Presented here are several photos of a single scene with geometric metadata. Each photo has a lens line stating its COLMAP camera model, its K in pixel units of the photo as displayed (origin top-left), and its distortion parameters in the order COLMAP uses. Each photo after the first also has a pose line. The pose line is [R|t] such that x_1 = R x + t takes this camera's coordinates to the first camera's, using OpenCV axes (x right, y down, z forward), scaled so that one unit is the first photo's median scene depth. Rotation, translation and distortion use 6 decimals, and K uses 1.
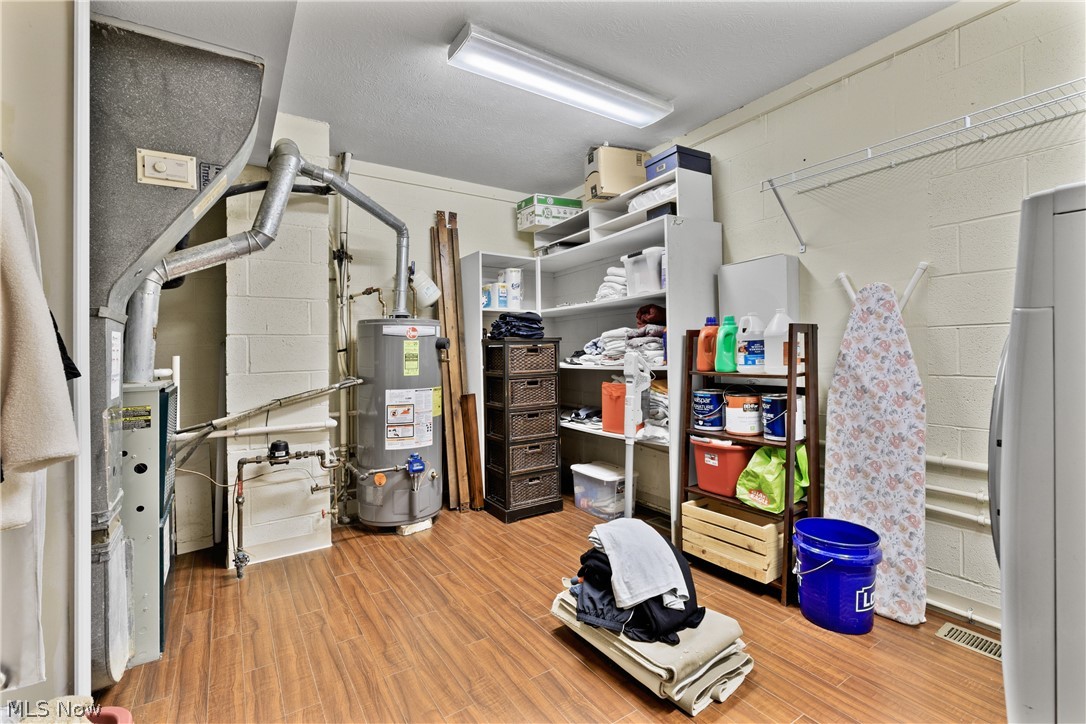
lens RADIAL K [[481.1, 0, 543.1], [0, 481.1, 351.0], [0, 0, 1]] dist [0.002668, -0.001191]
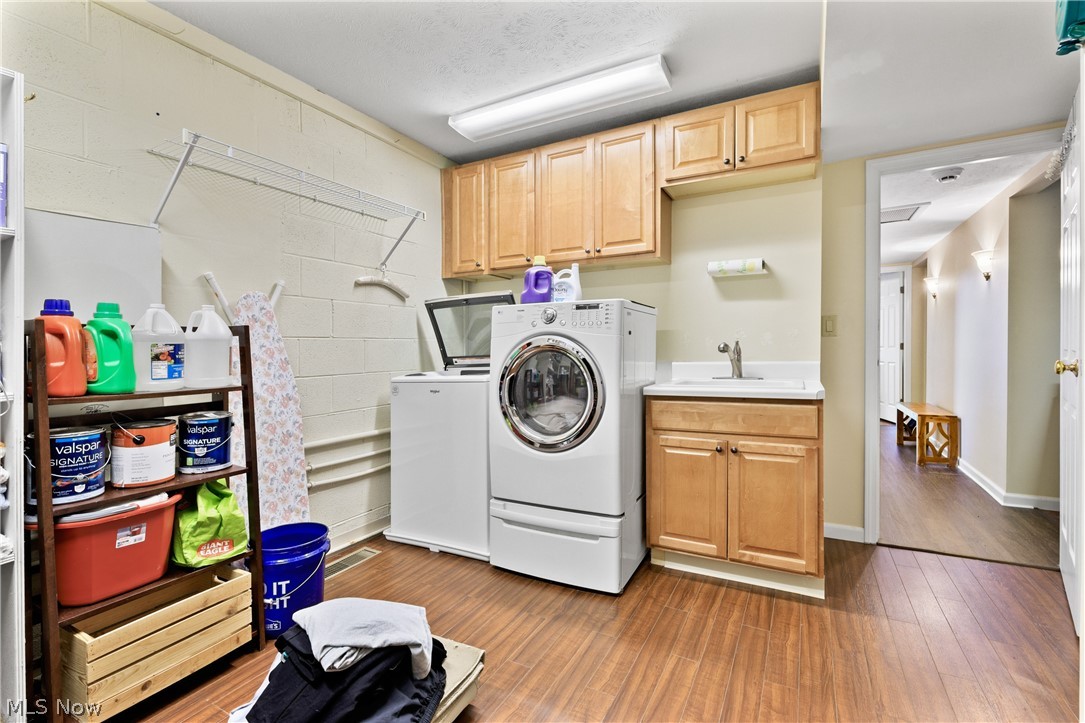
lens RADIAL K [[480.6, 0, 542.7], [0, 480.6, 362.5], [0, 0, 1]] dist [0.002668, -0.001191]
pose [[-0.482950, -0.007462, 0.875616, -0.471192], [0.010351, 0.999845, 0.014230, 0.001337], [-0.875587, 0.015936, -0.482798, 0.898827]]
